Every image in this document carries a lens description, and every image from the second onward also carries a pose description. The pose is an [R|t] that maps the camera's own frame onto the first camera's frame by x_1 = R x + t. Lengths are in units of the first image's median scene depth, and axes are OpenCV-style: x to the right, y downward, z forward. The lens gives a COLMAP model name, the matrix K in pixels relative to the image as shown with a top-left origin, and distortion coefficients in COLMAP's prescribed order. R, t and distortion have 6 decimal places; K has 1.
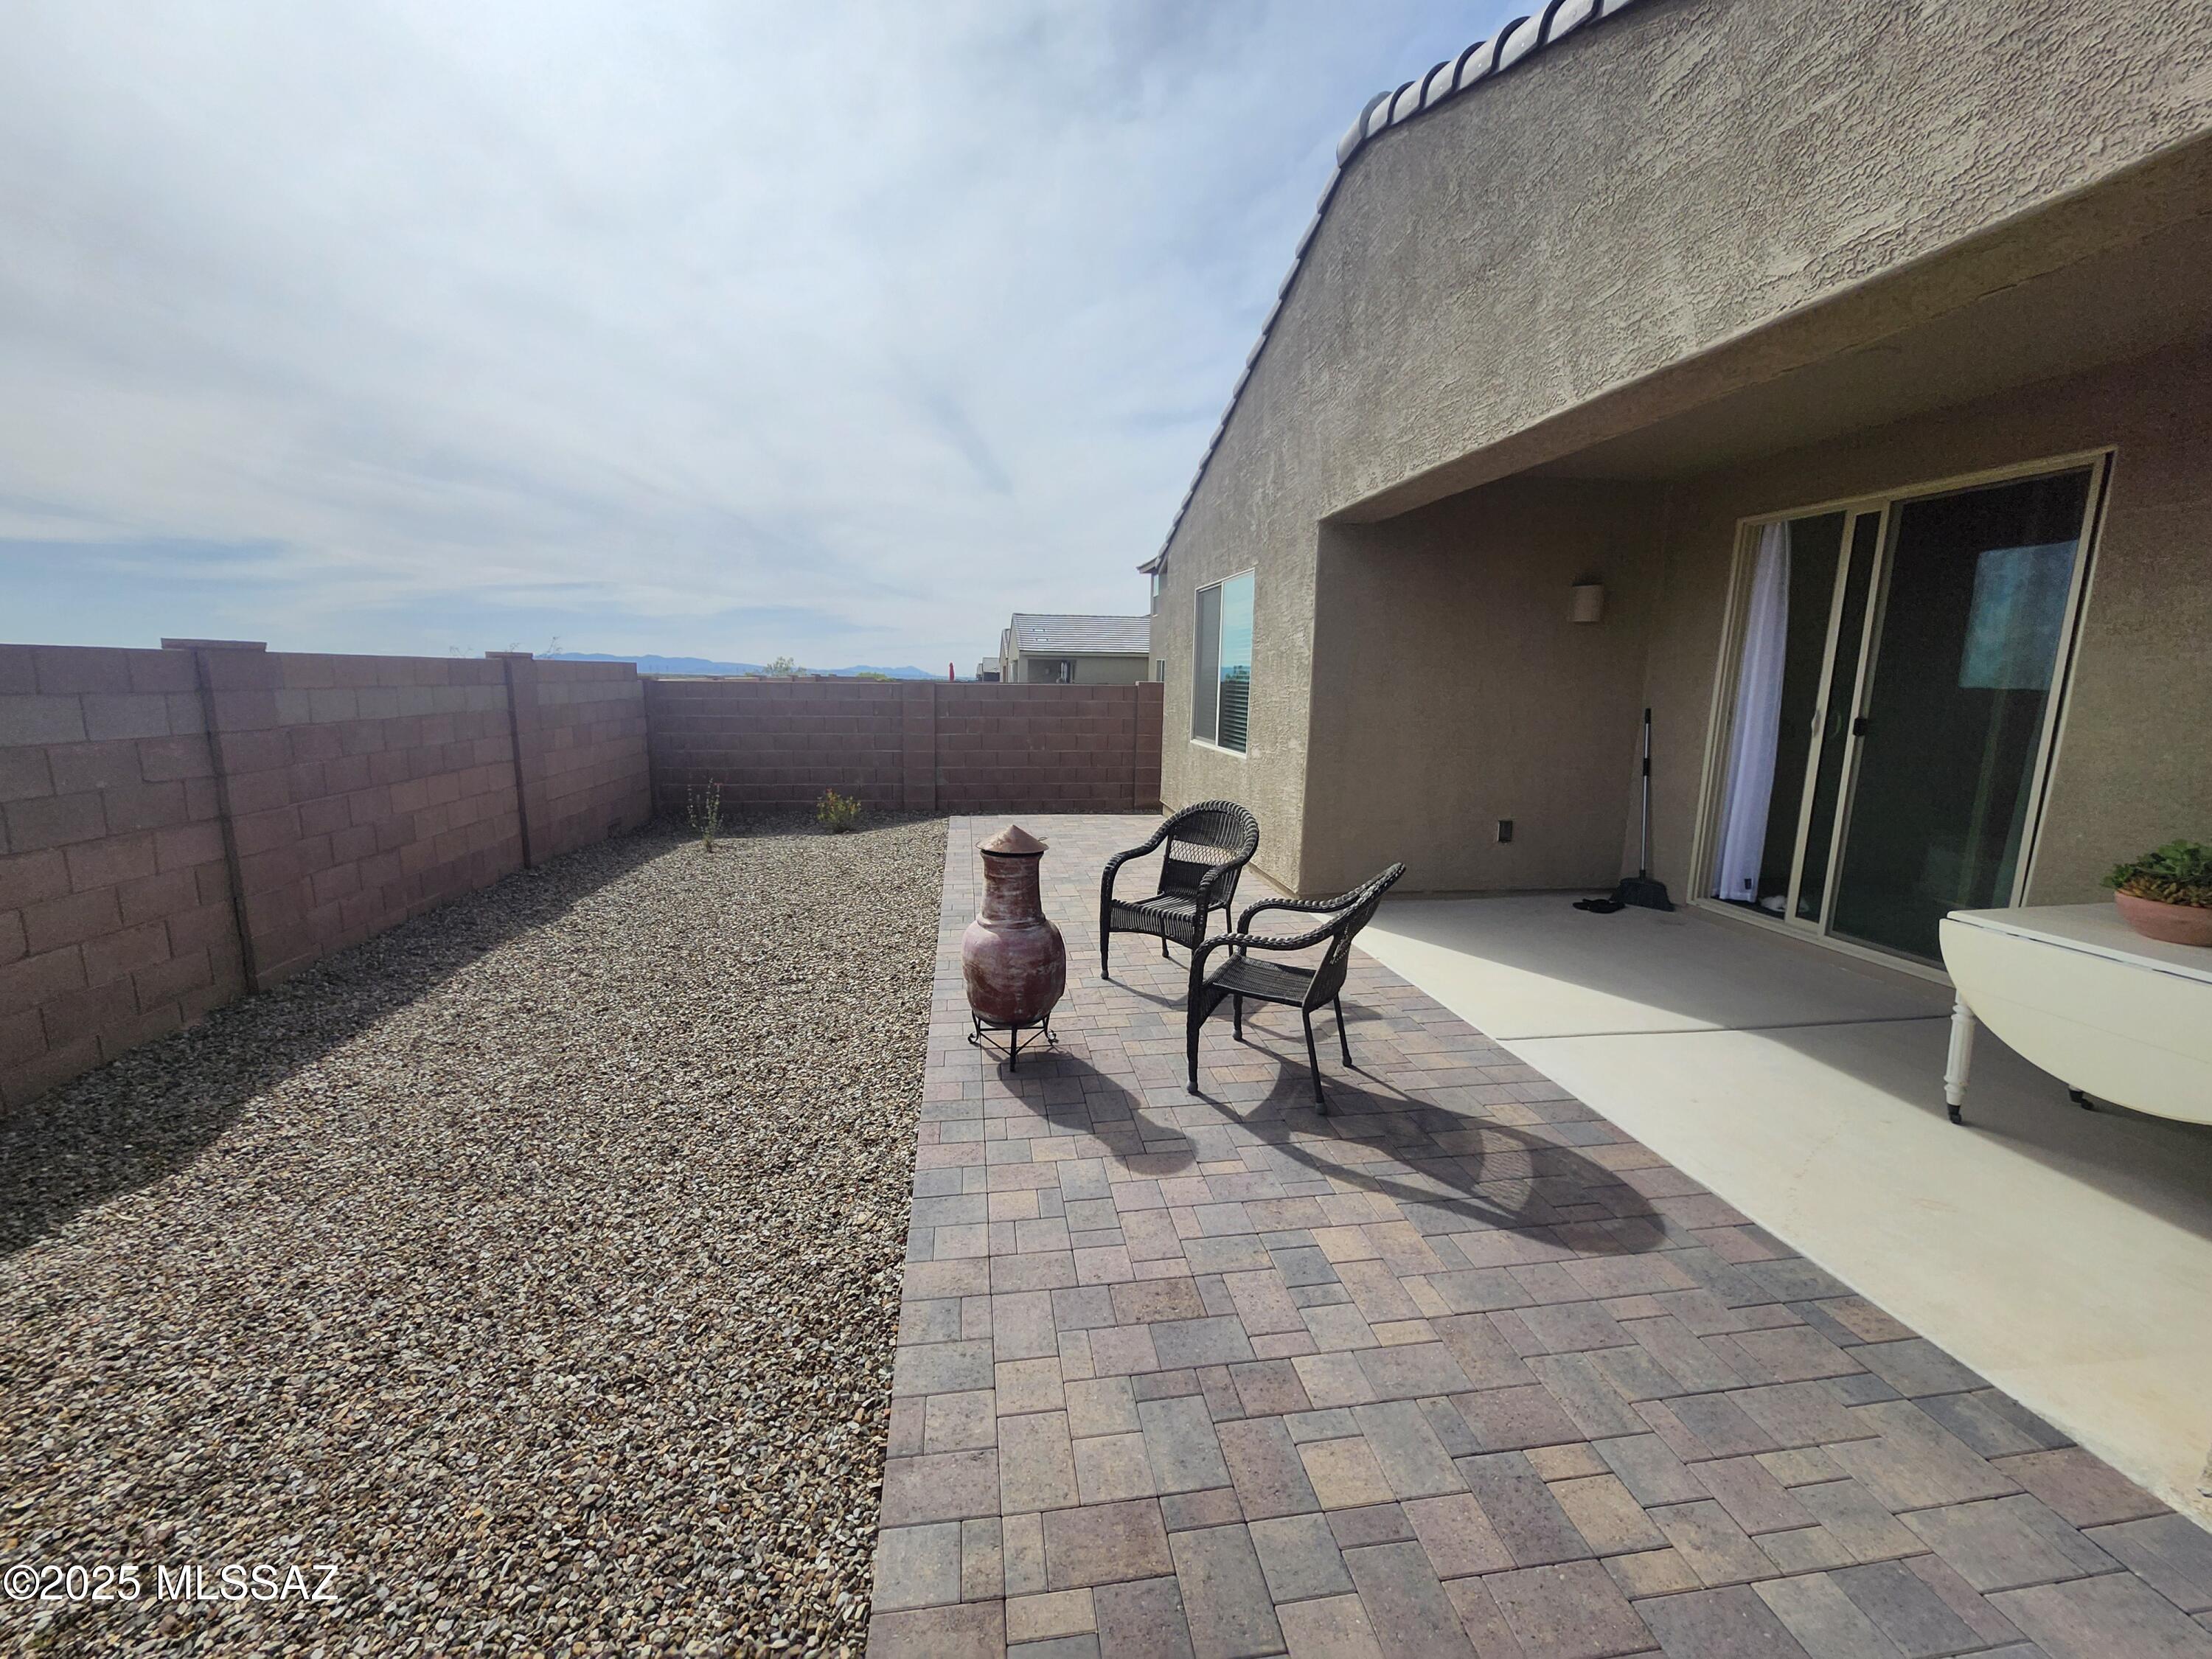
lens RADIAL K [[863.1, 0, 1100.6], [0, 863.1, 823.7], [0, 0, 1]] dist [-0.000645, 0.000383]
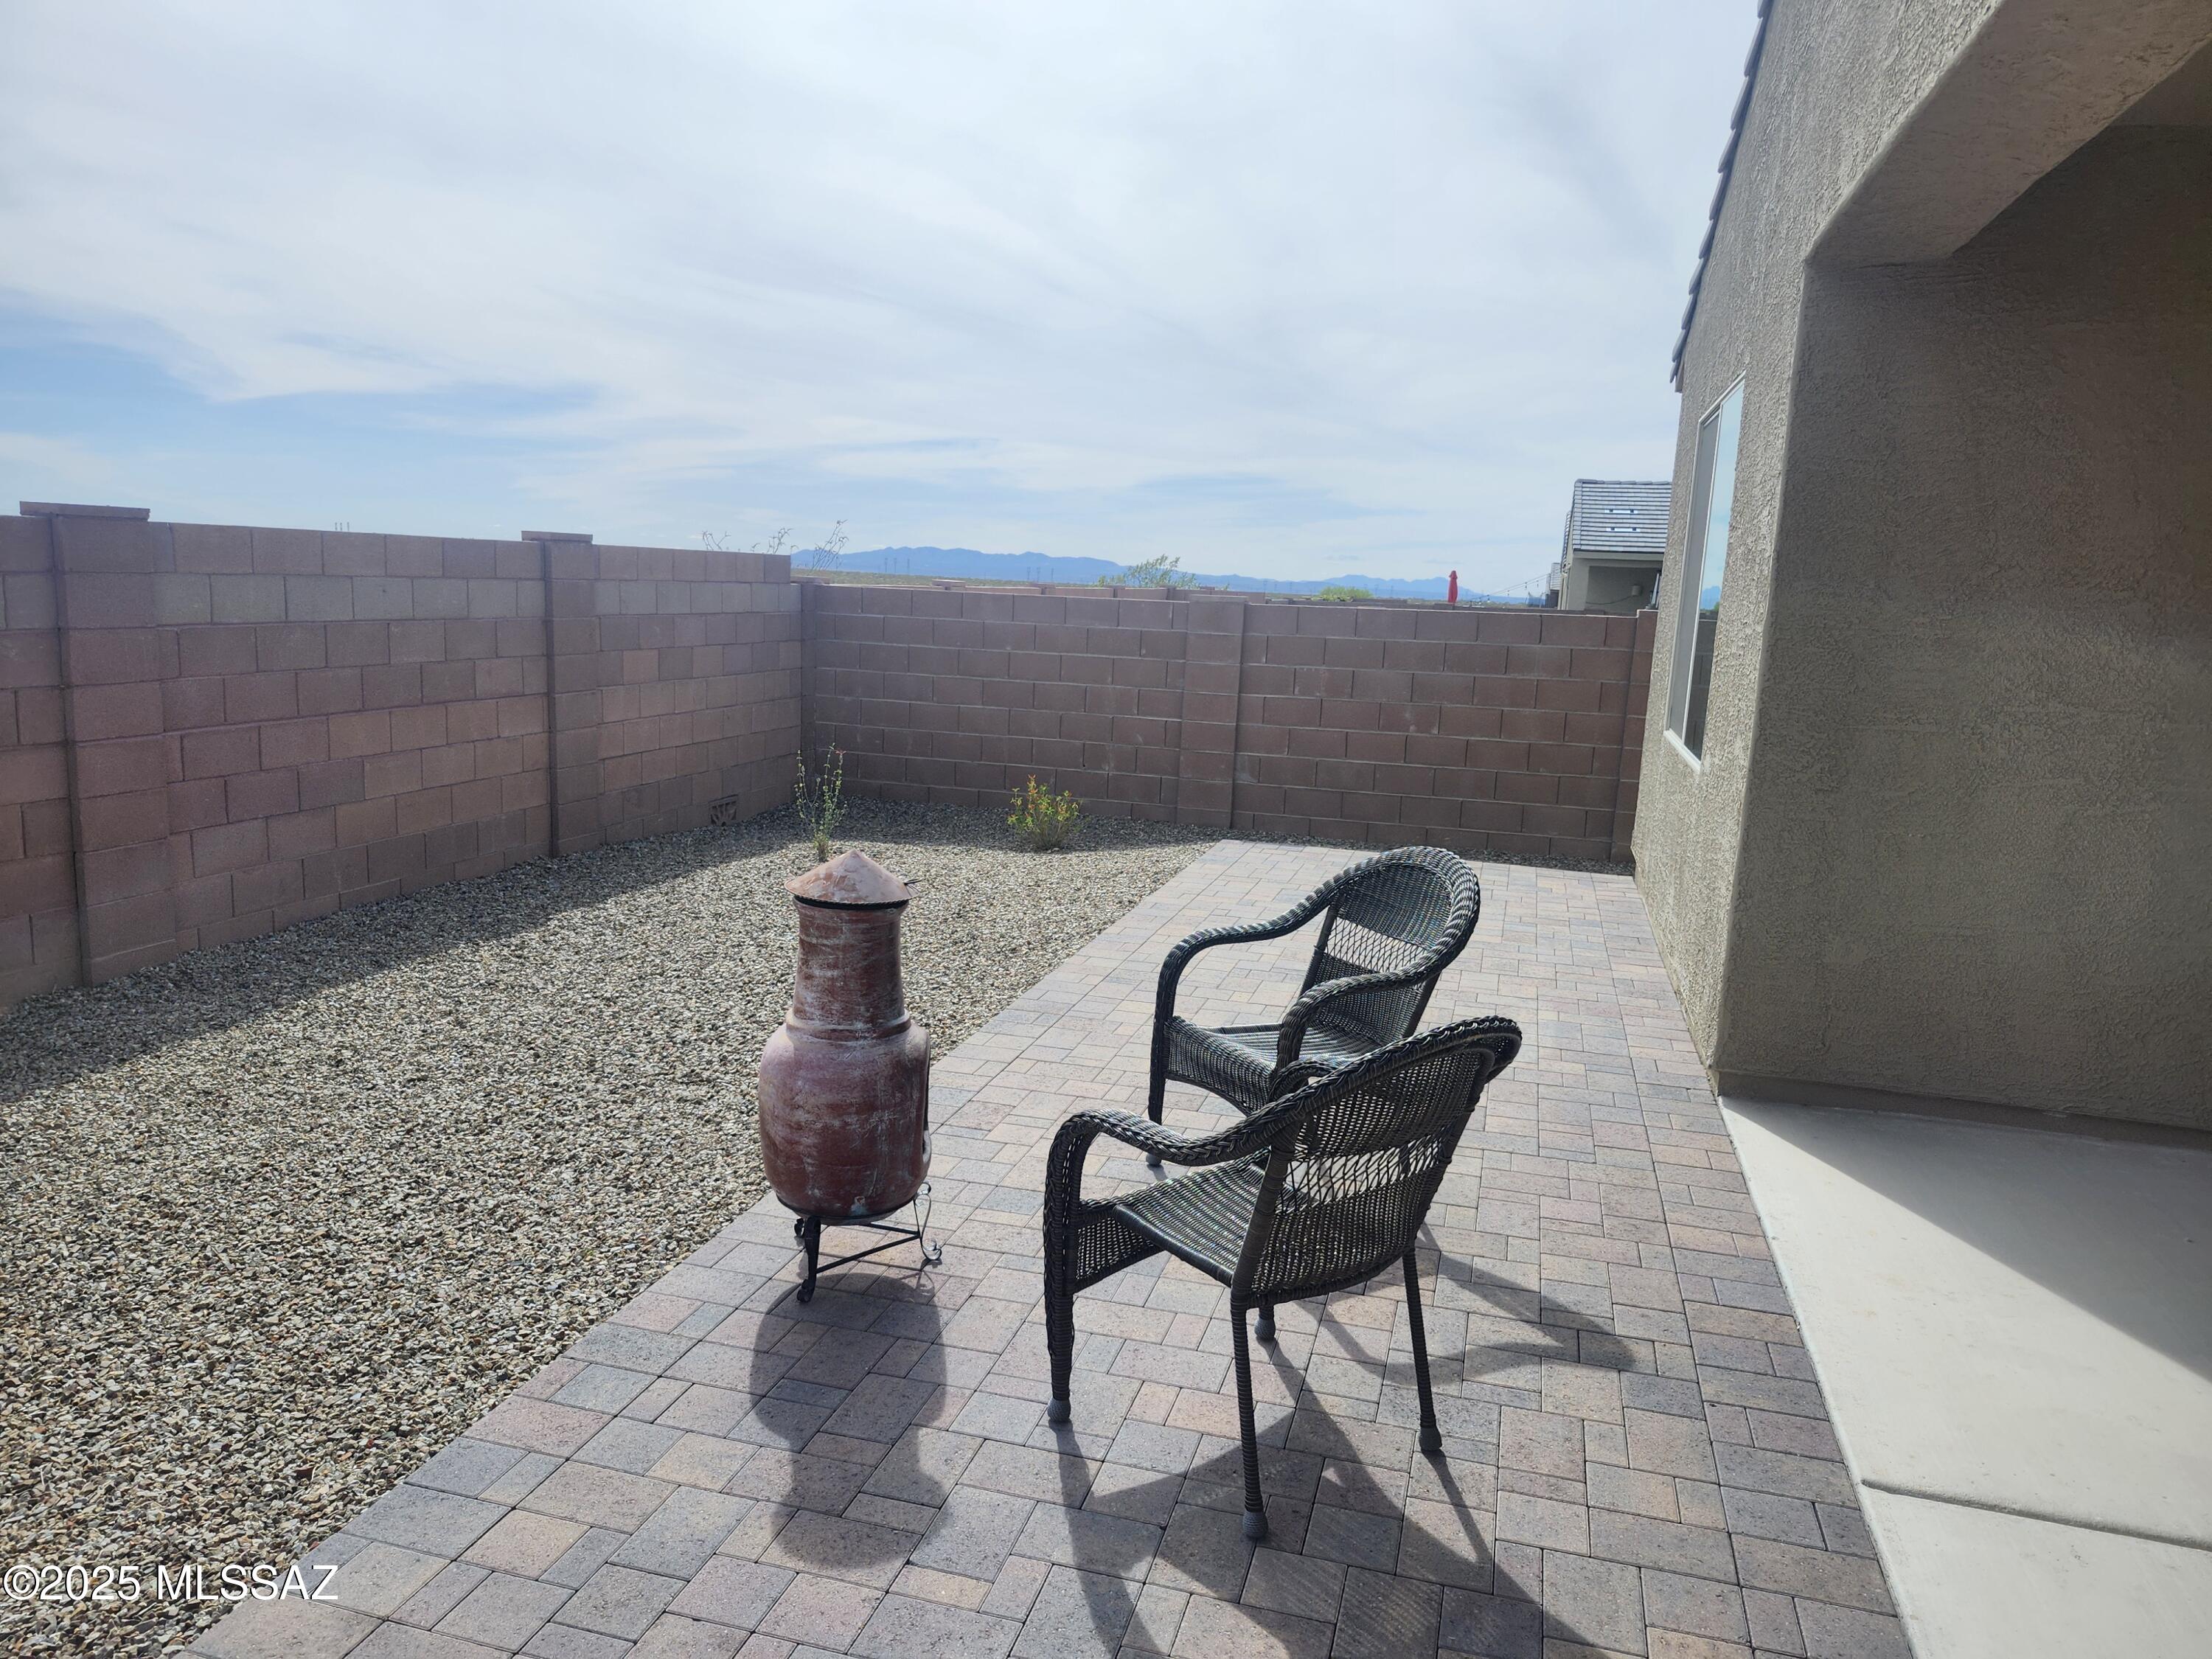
lens RADIAL K [[1528.3, 0, 1105.7], [0, 1528.3, 822.6], [0, 0, 1]] dist [0.071462, -0.074528]
pose [[0.908964, 0.087734, -0.407537, 0.304839], [-0.097023, 0.995280, -0.002136, -0.019893], [0.405426, 0.041482, 0.913186, 0.126726]]
